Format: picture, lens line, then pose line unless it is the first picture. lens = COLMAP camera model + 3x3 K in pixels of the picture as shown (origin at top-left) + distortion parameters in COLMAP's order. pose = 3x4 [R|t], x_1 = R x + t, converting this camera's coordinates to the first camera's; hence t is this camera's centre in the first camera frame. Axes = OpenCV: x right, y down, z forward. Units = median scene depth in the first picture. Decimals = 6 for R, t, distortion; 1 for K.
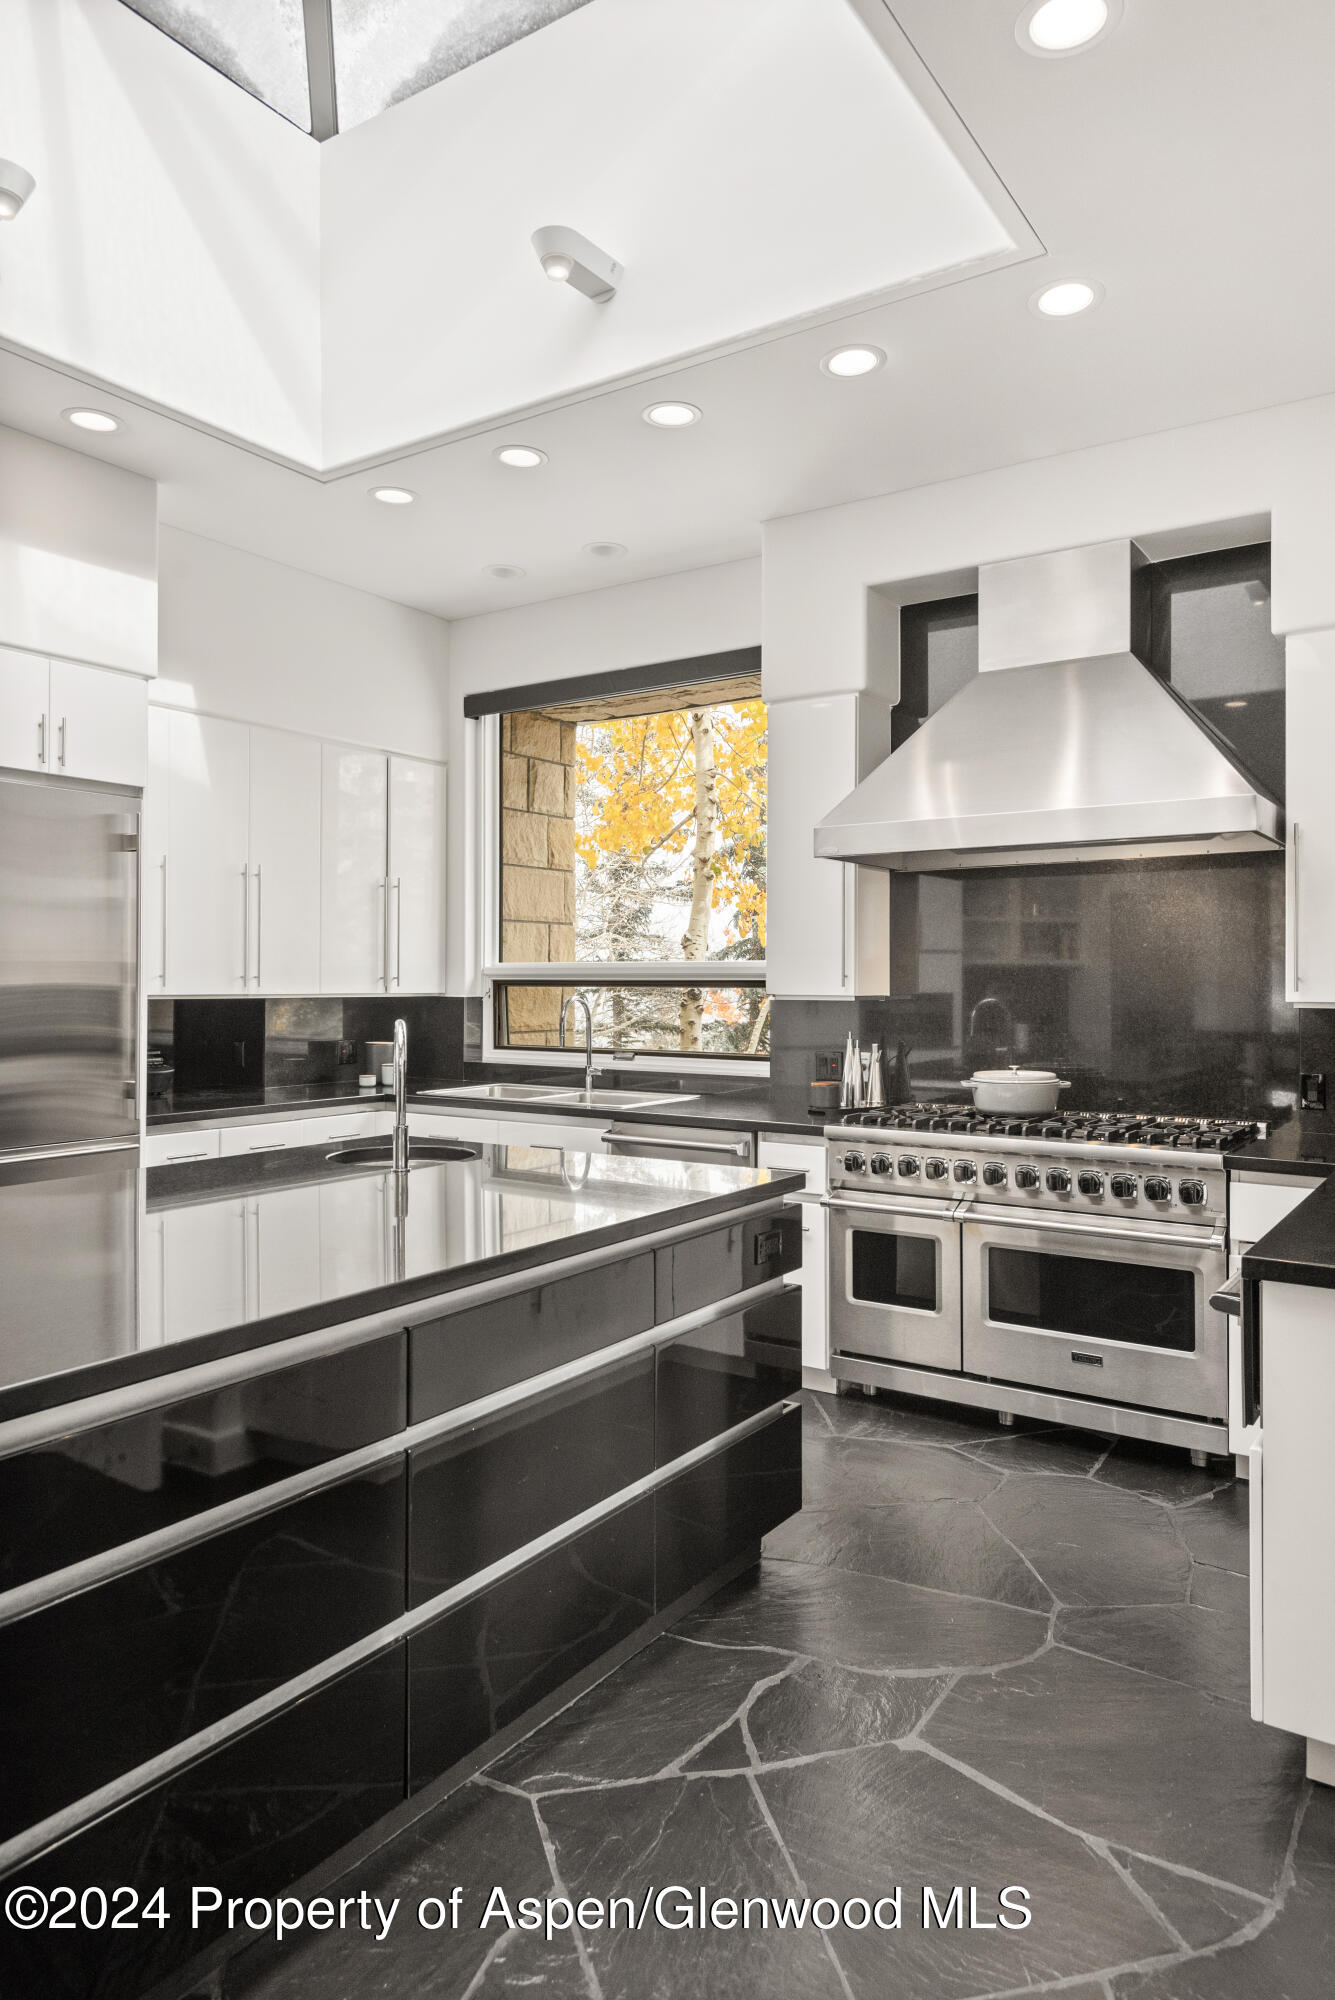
lens RADIAL K [[1287.0, 0, 655.2], [0, 1287.0, 981.1], [0, 0, 1]] dist [0.018598, -0.007683]
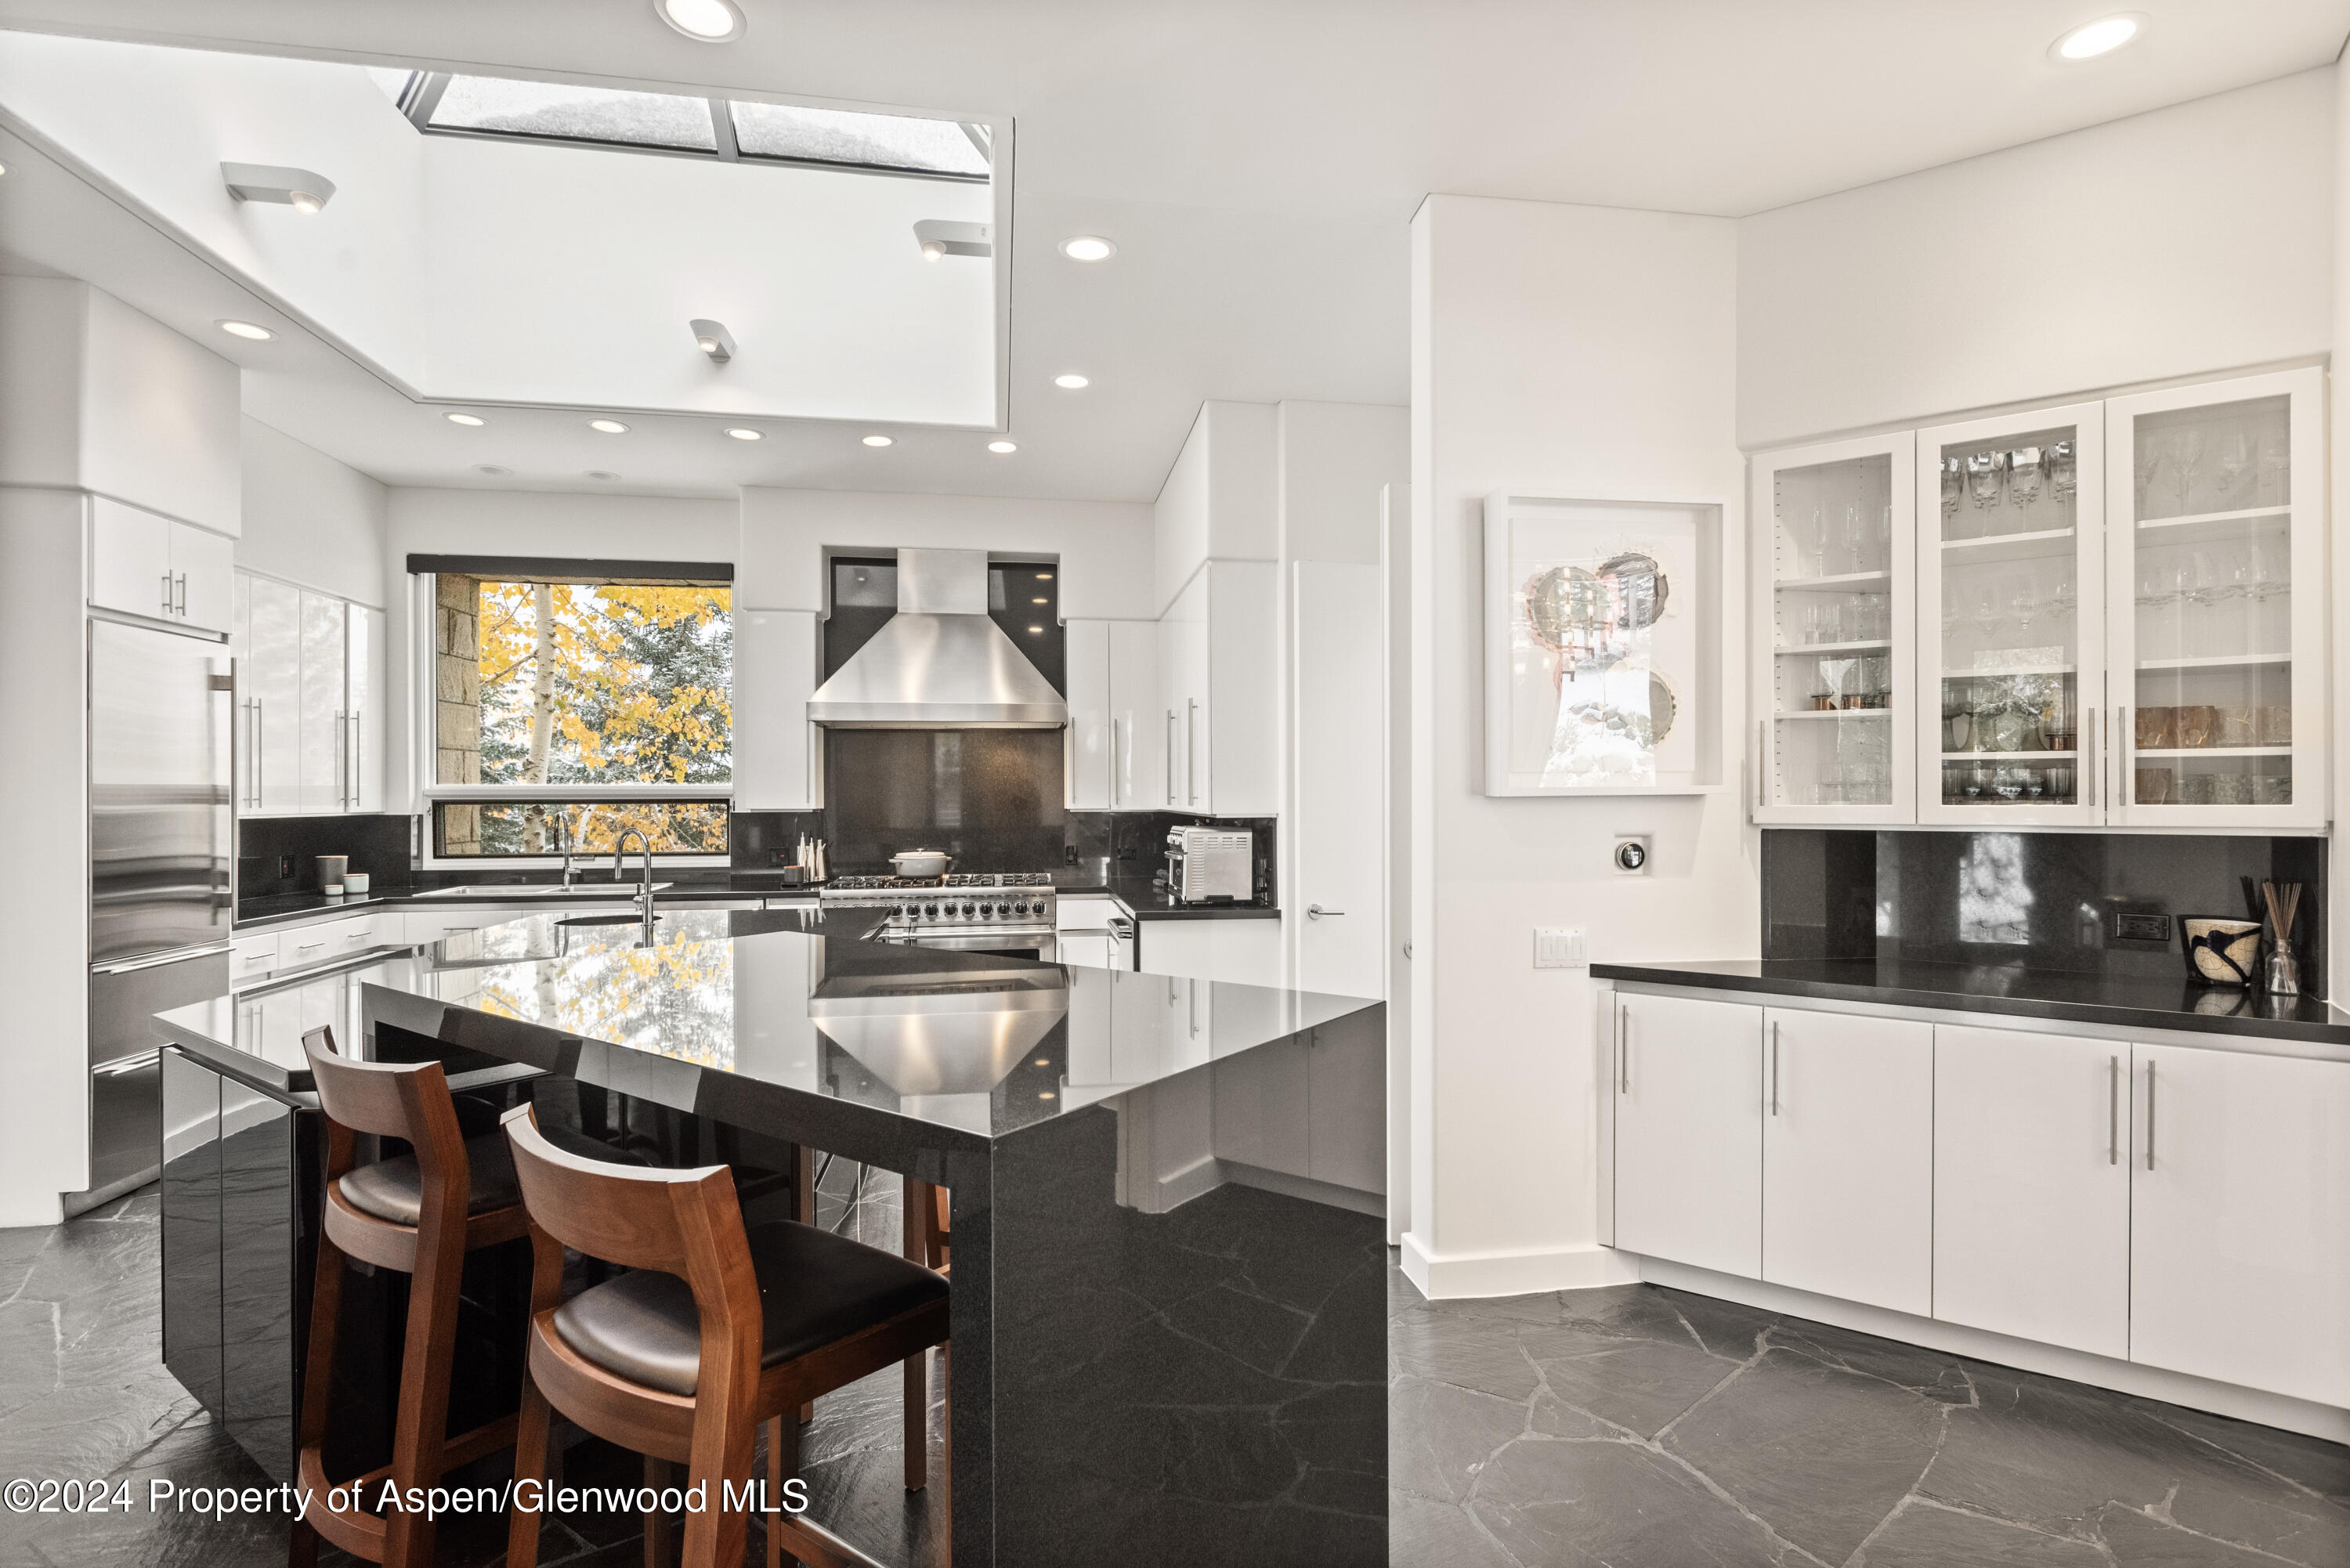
lens RADIAL K [[1256.0, 0, 1184.3], [0, 1256.0, 789.9], [0, 0, 1]] dist [0.003454, 0.000092]
pose [[0.716297, -0.003529, 0.697786, -0.483531], [0.004410, 0.999990, 0.000530, -0.008212], [-0.697781, 0.002697, 0.716306, -0.323699]]
